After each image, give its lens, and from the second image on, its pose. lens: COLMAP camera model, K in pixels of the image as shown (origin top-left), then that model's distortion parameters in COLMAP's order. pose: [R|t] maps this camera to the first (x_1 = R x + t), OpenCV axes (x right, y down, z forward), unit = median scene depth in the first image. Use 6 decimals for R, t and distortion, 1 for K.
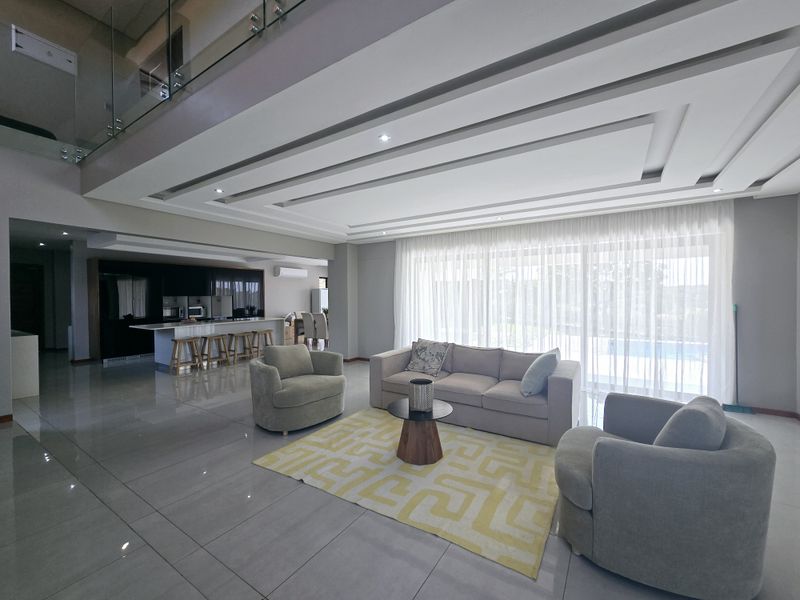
lens RADIAL K [[328.2, 0, 403.9], [0, 328.2, 302.5], [0, 0, 1]] dist [-0.000882, -0.000059]
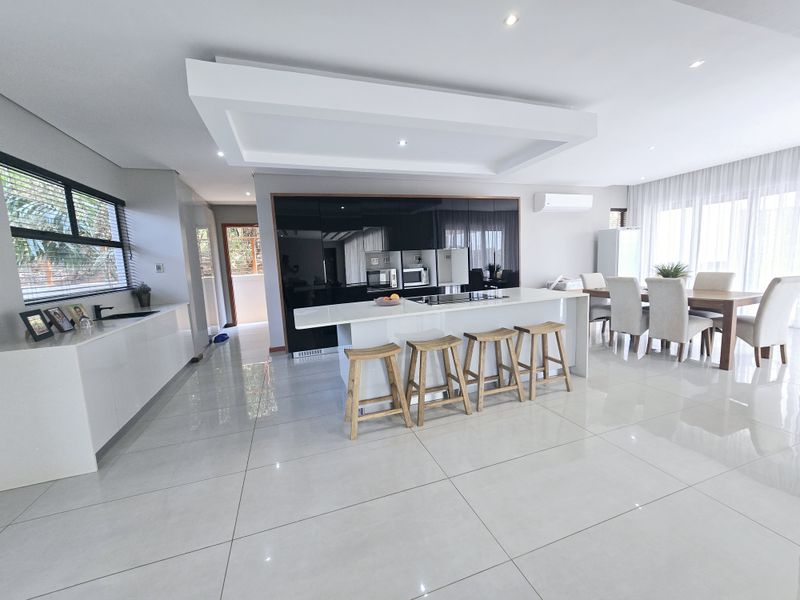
lens RADIAL K [[328.2, 0, 403.9], [0, 328.2, 302.5], [0, 0, 1]] dist [-0.000882, -0.000059]
pose [[0.787434, 0.045587, -0.614711, -0.271504], [0.033742, 0.992578, 0.116832, 0.003985], [0.615475, -0.112738, 0.780052, 0.504409]]
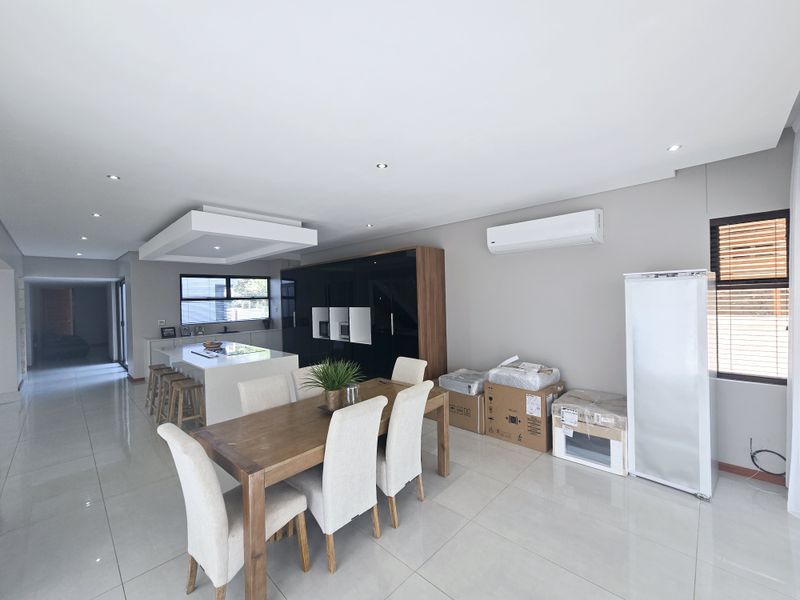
lens RADIAL K [[328.2, 0, 403.9], [0, 328.2, 302.5], [0, 0, 1]] dist [-0.000882, -0.000059]
pose [[-0.190575, 0.014146, -0.981571, -0.000691], [0.003537, 0.999900, 0.013724, -0.036308], [0.981666, -0.000857, -0.190606, 1.225610]]
